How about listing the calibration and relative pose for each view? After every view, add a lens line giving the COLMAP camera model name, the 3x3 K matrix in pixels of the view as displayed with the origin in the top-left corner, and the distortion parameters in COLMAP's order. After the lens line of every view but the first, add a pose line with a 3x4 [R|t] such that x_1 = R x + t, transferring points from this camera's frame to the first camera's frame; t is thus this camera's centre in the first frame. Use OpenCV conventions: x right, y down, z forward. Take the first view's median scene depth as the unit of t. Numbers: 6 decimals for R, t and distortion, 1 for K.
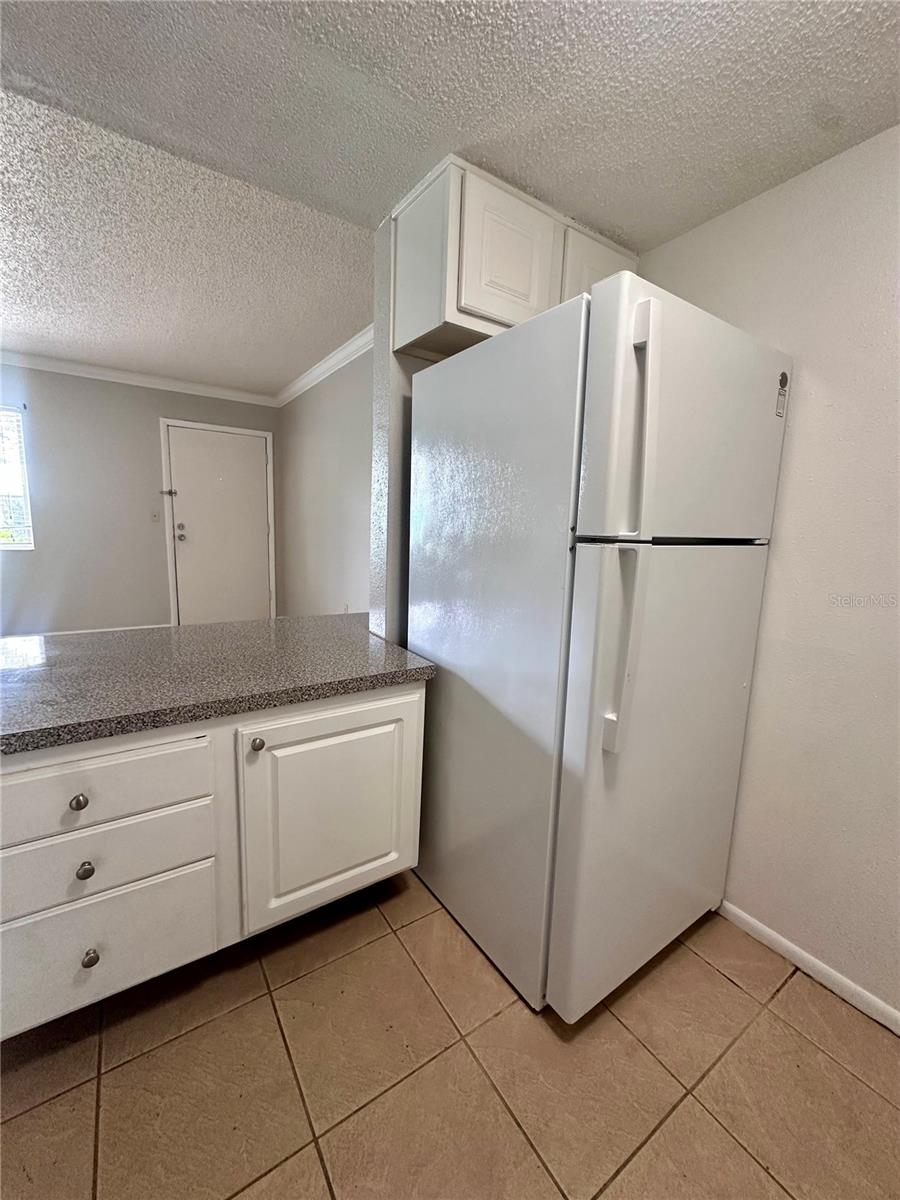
lens RADIAL K [[480.4, 0, 450.0], [0, 480.4, 600.0], [0, 0, 1]] dist [-0.000008, 0.000509]
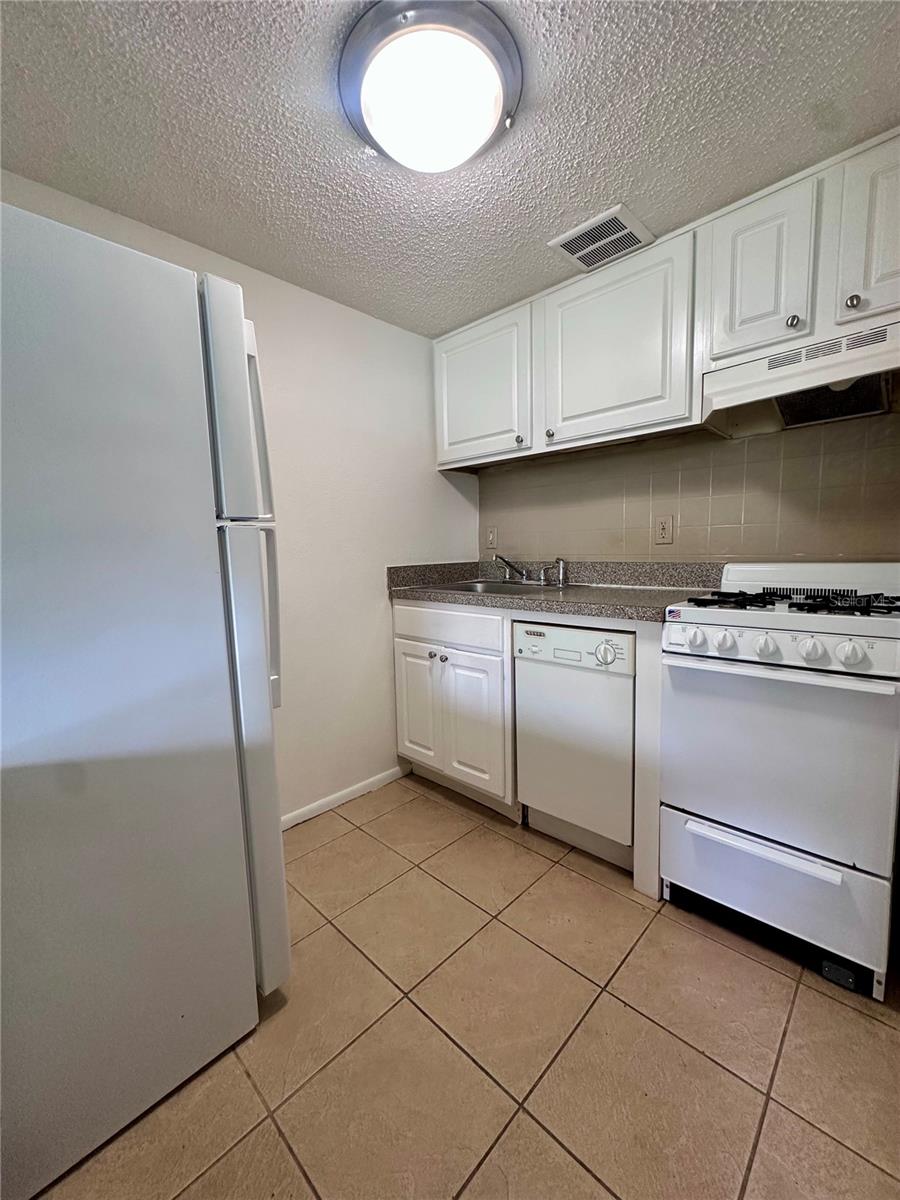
lens RADIAL K [[483.0, 0, 450.0], [0, 483.0, 600.0], [0, 0, 1]] dist [-0.001951, 0.001310]
pose [[-0.205207, -0.134226, 0.969471, -0.697407], [0.172281, 0.970130, 0.170784, -0.047149], [-0.963436, 0.202068, -0.175953, 0.631990]]
